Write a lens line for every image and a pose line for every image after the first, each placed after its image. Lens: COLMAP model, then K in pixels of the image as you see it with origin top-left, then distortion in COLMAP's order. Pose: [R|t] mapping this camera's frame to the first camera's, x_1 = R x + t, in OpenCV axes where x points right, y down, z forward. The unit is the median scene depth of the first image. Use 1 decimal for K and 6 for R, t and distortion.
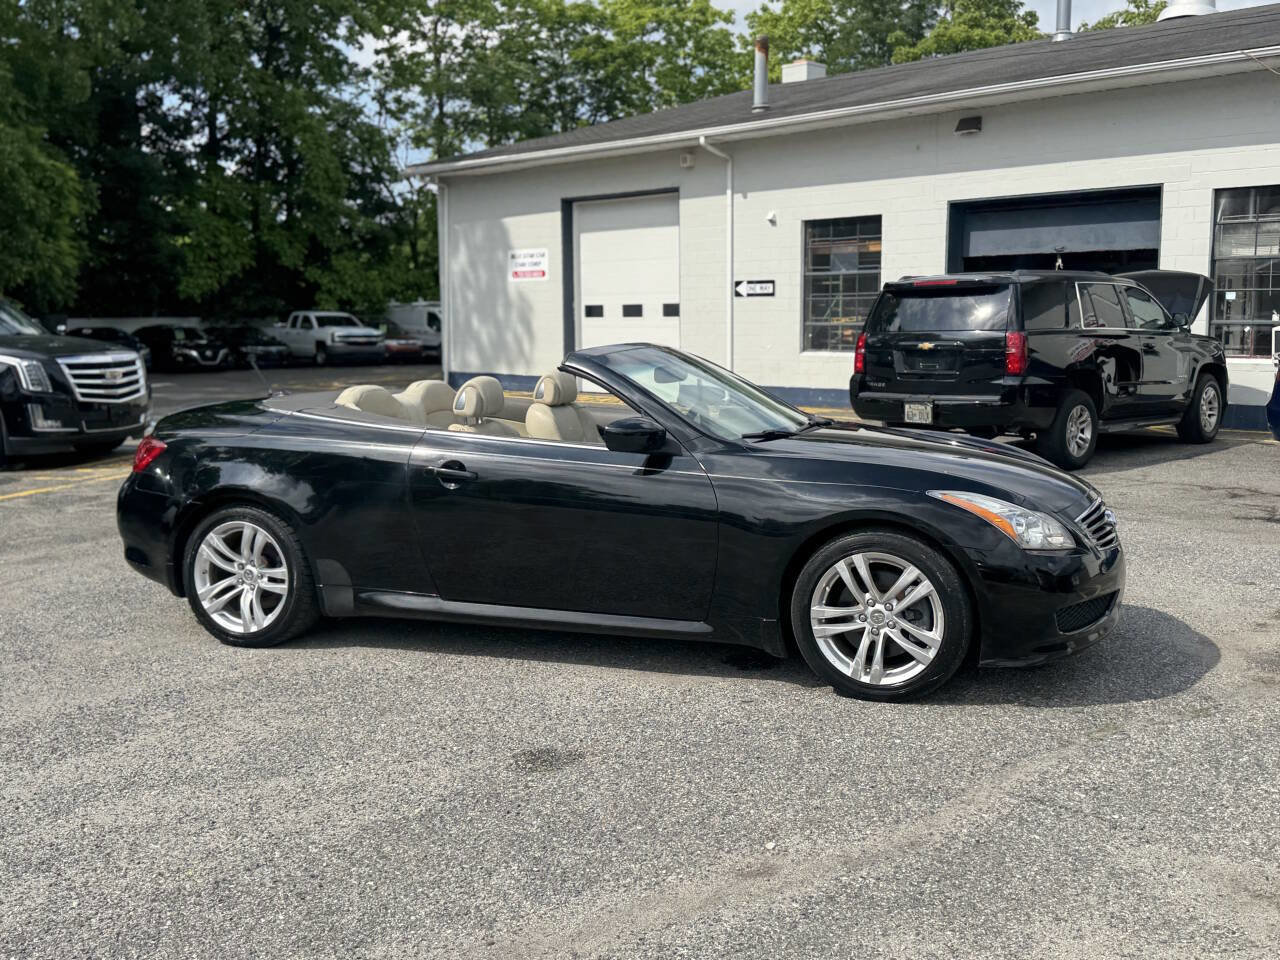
lens RADIAL K [[1307.0, 0, 645.9], [0, 1307.0, 482.4], [0, 0, 1]] dist [0.191409, -0.422208]
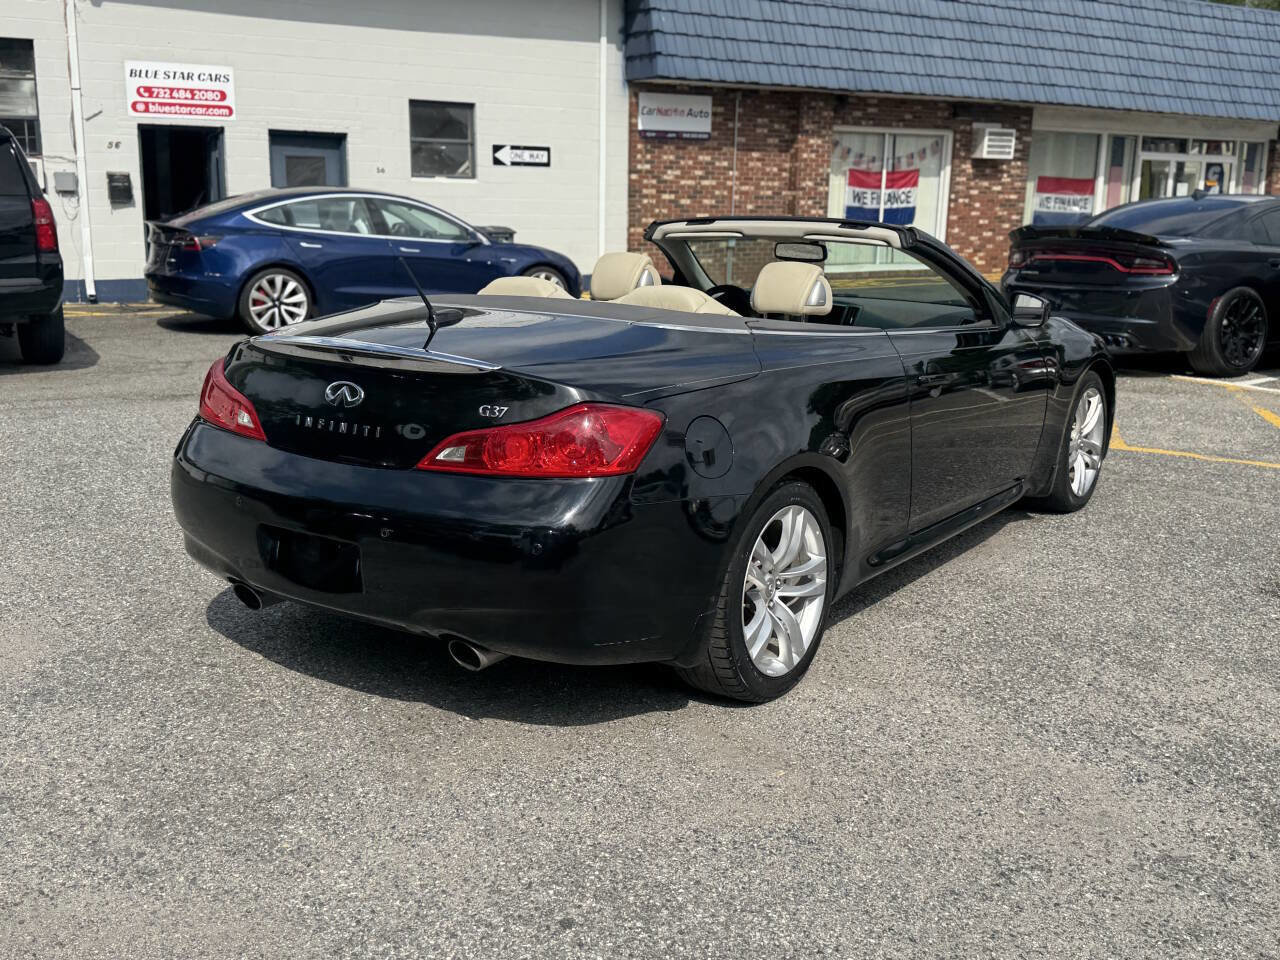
lens RADIAL K [[1309.5, 0, 643.1], [0, 1309.5, 493.9], [0, 0, 1]] dist [0.213186, -0.484525]
pose [[0.238343, -0.204704, 0.949362, -0.248257], [0.104172, 0.977283, 0.184571, -0.026999], [-0.965578, 0.054906, 0.254253, 0.242916]]
